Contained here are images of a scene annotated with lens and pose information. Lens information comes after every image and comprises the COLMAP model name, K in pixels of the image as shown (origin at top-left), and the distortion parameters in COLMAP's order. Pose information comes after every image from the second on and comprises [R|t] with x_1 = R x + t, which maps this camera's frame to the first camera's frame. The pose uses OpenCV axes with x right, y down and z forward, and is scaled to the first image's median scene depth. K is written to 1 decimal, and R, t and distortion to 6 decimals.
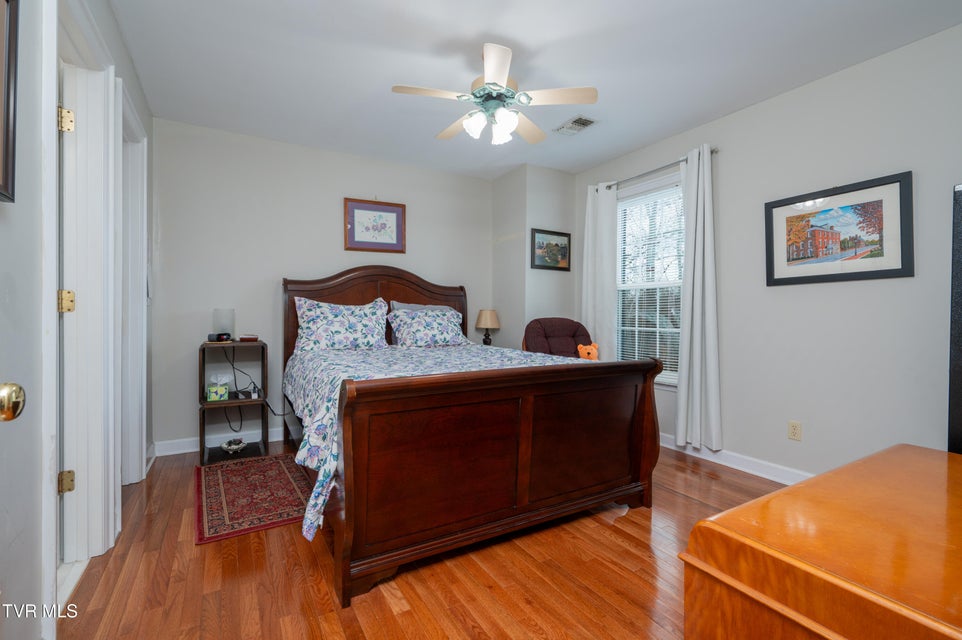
lens RADIAL K [[448.8, 0, 485.0], [0, 448.8, 317.8], [0, 0, 1]] dist [0.000035, 0.000010]
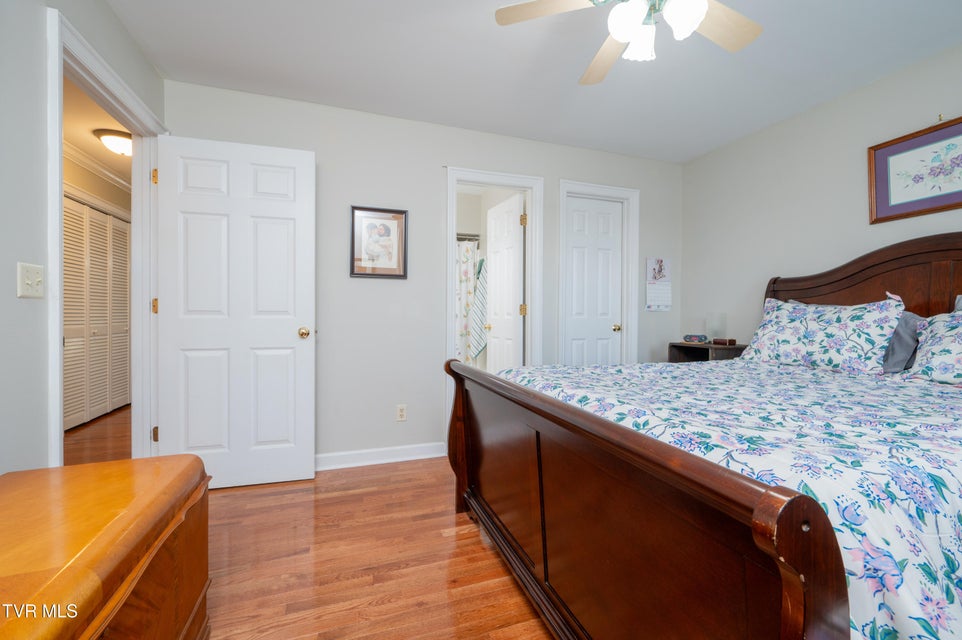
lens RADIAL K [[397.9, 0, 481.0], [0, 397.9, 320.0], [0, 0, 1]] dist [0.000677, 0.000017]
pose [[-0.200707, 0.005636, -0.979635, 0.439421], [-0.019037, 0.999772, 0.009652, -0.001798], [0.979466, 0.020586, -0.200554, 0.611015]]
